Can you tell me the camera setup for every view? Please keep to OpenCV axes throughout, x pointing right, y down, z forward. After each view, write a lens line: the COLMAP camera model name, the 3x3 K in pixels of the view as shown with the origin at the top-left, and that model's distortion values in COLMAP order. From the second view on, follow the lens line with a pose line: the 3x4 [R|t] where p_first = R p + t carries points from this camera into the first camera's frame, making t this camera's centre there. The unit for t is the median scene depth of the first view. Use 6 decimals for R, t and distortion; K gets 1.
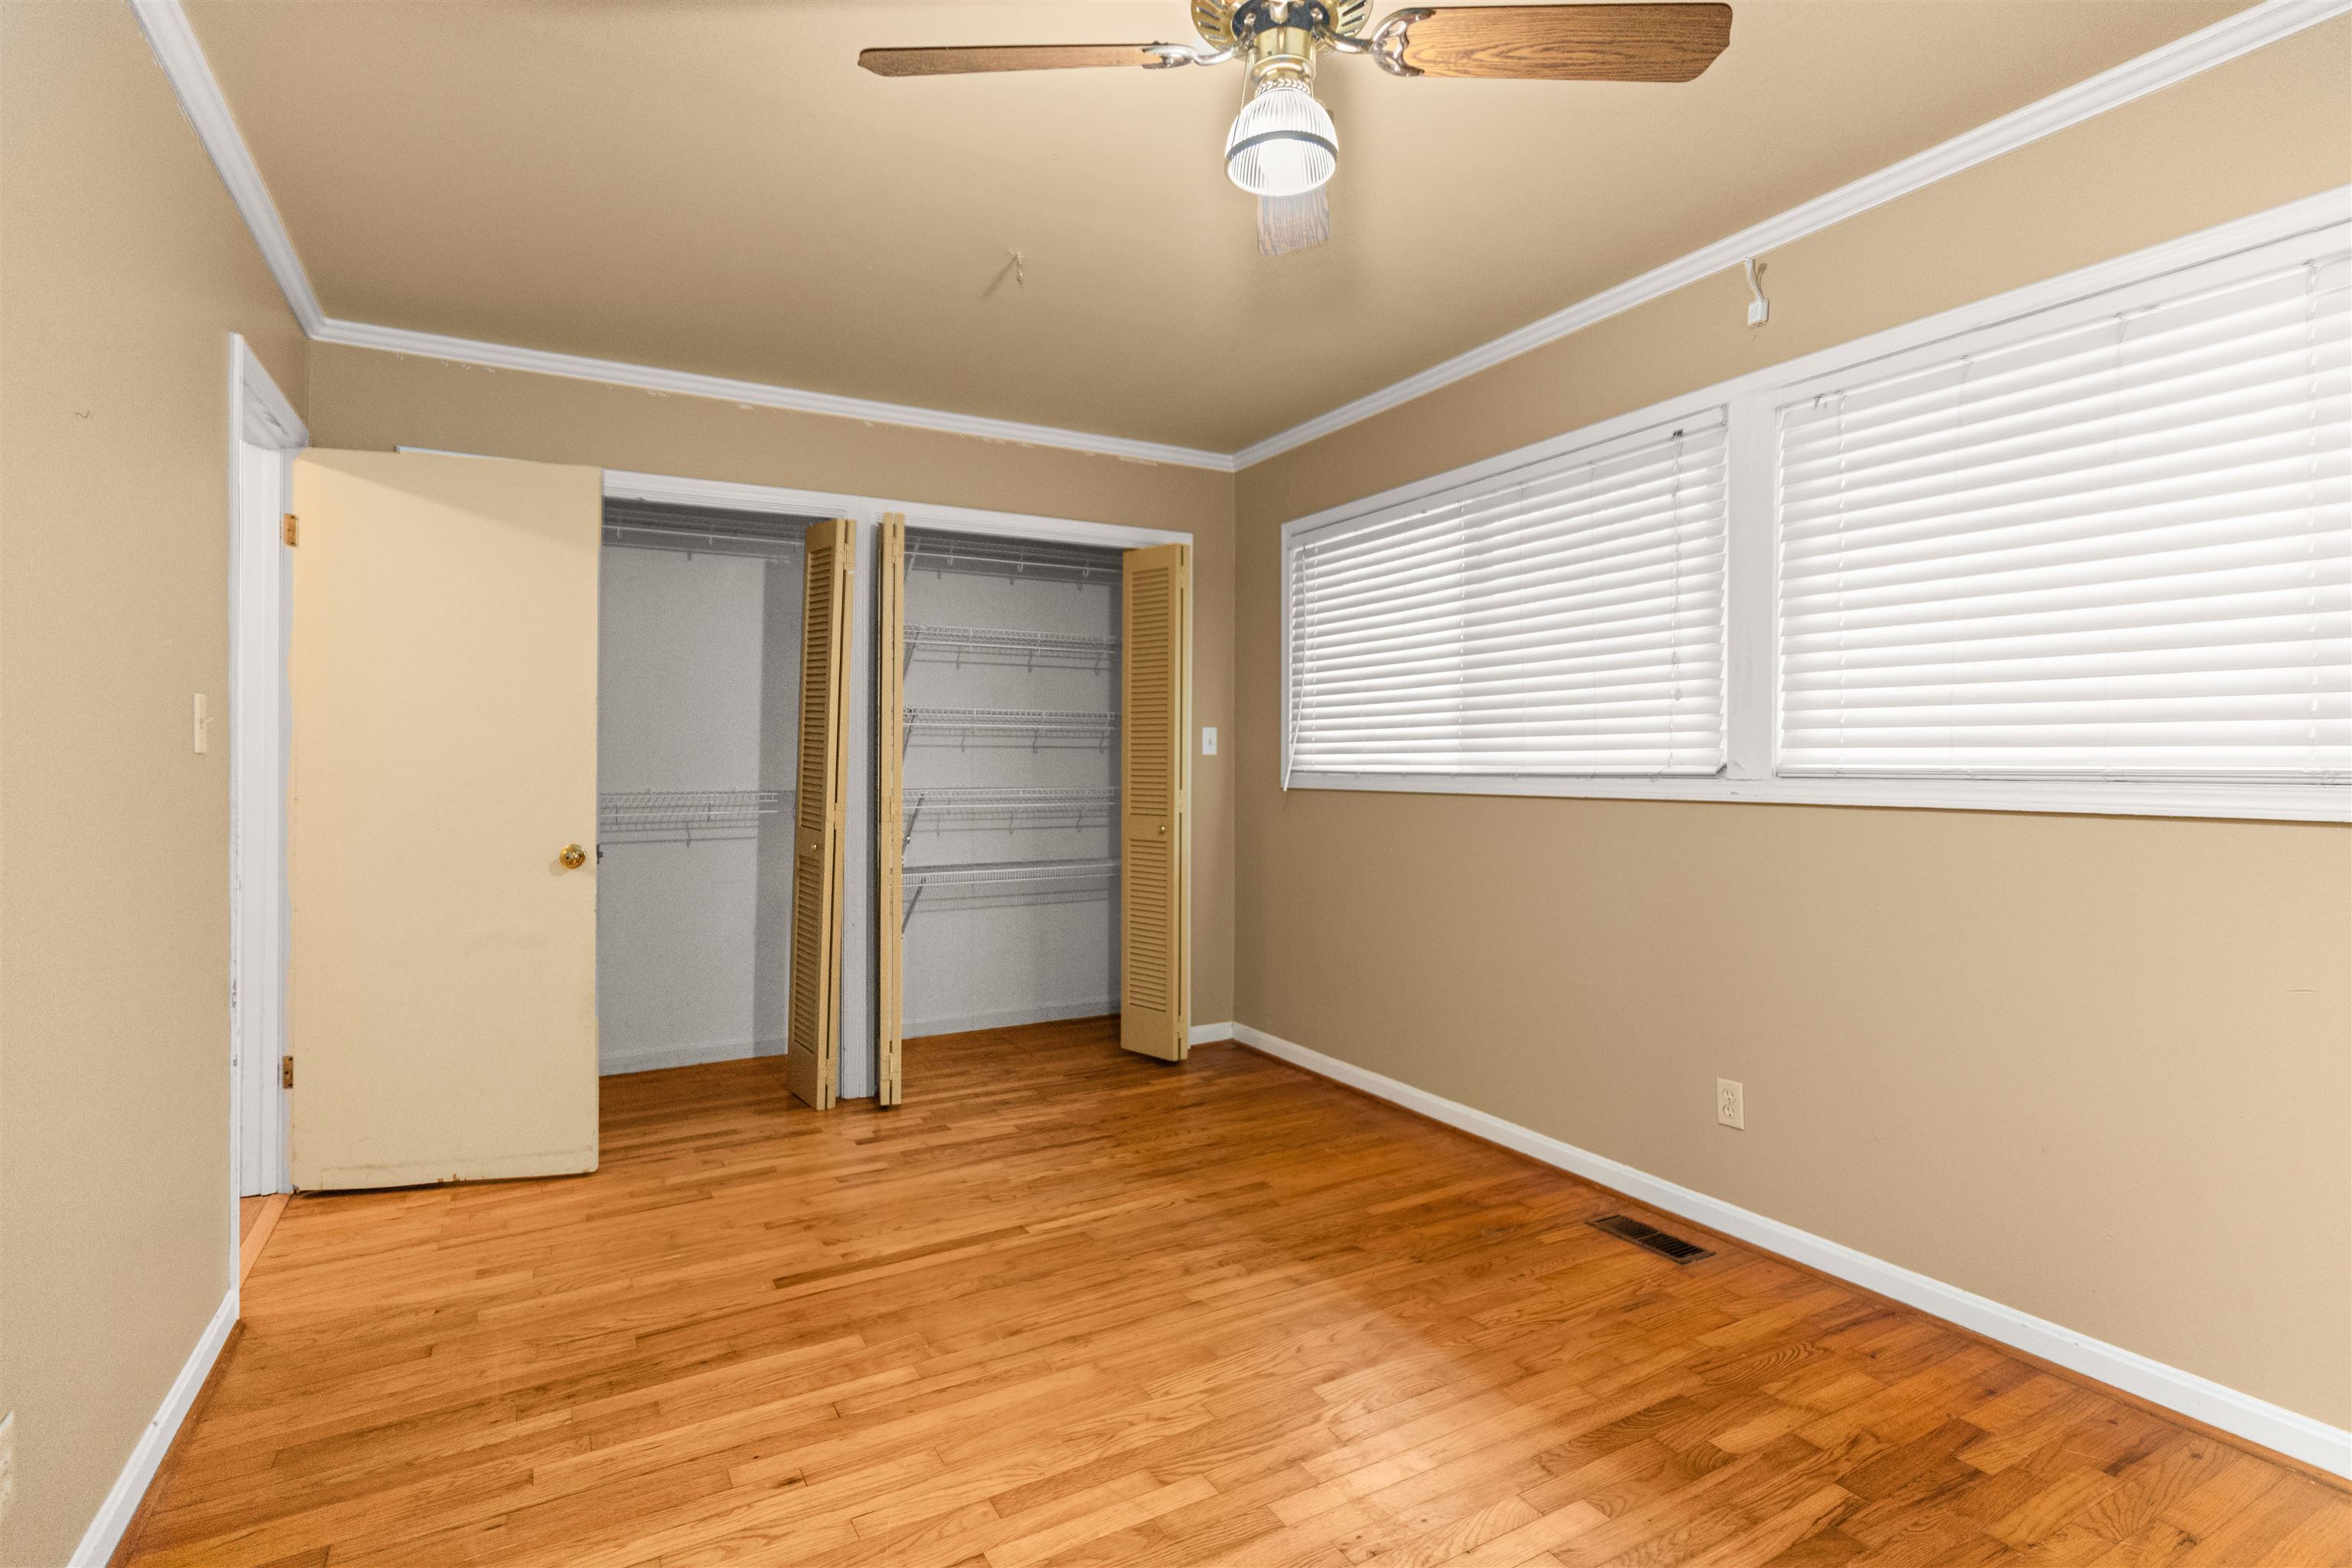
lens RADIAL K [[1134.0, 0, 1154.6], [0, 1134.0, 765.4], [0, 0, 1]] dist [0.001386, 0.000460]
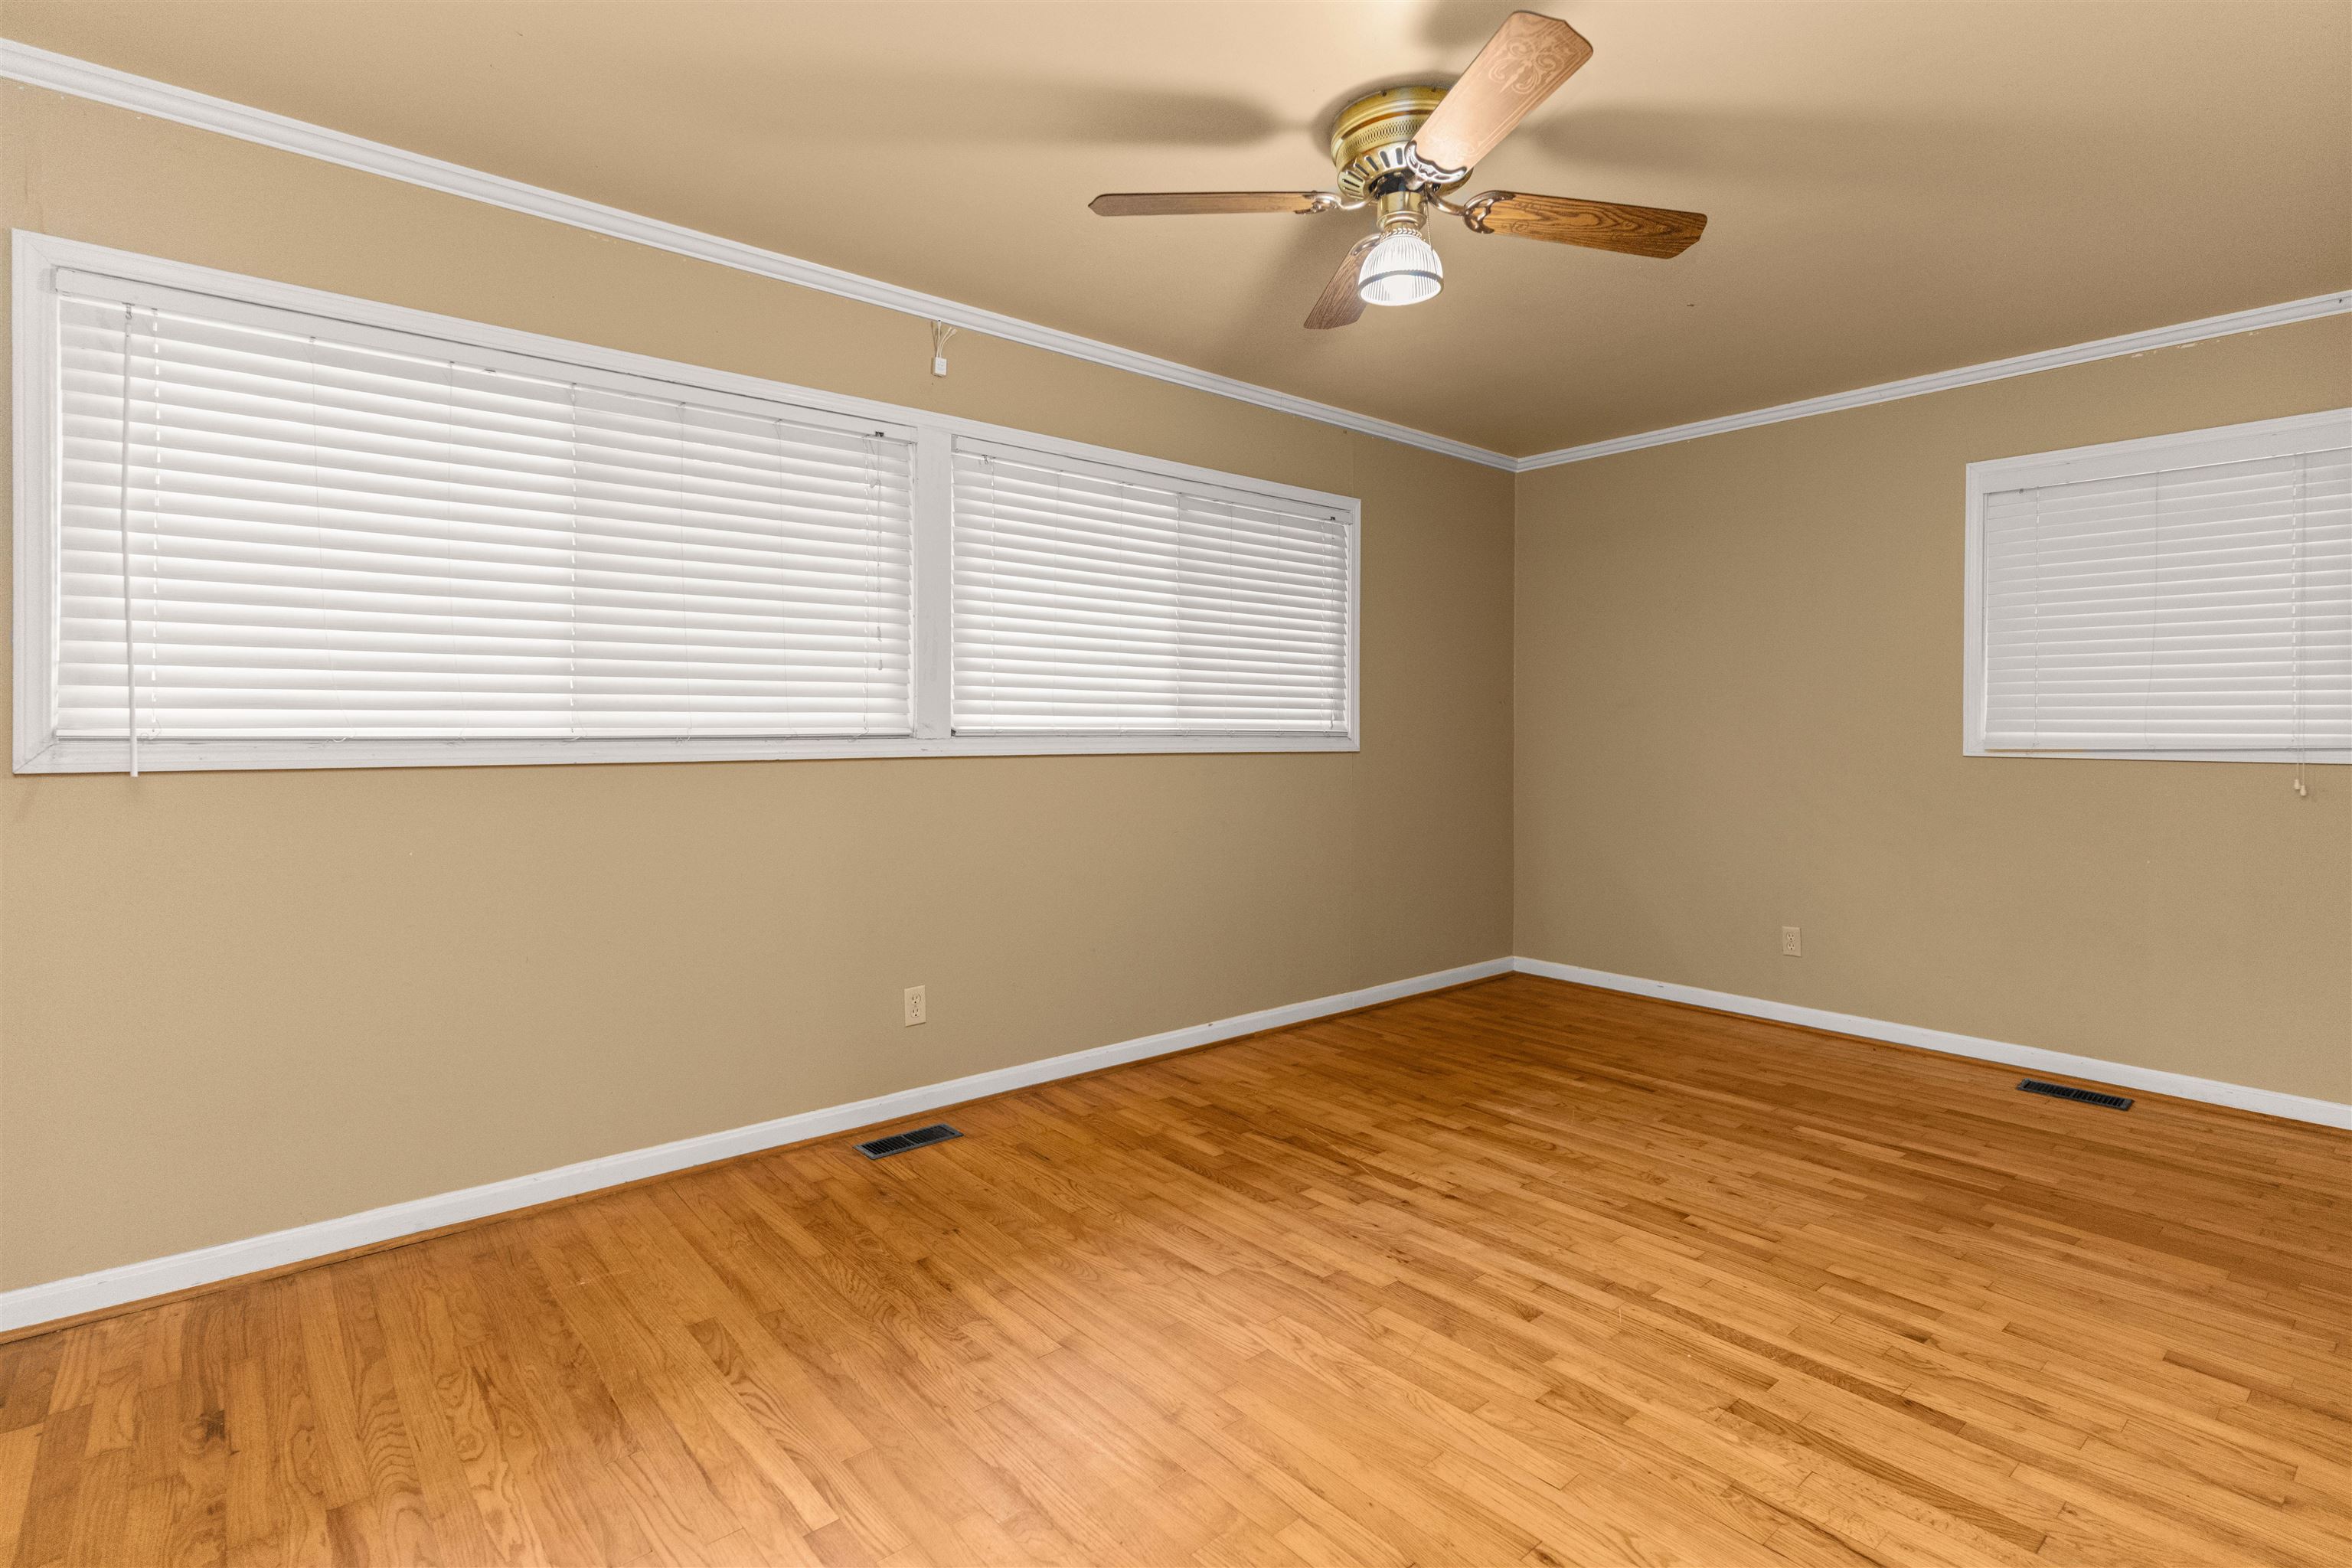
lens RADIAL K [[1135.8, 0, 1184.4], [0, 1135.8, 736.4], [0, 0, 1]] dist [-0.001840, -0.000311]
pose [[-0.203831, -0.007306, 0.978979, -0.745555], [0.001972, 0.999967, 0.007873, 0.001017], [-0.979004, 0.003535, -0.203810, 0.974786]]
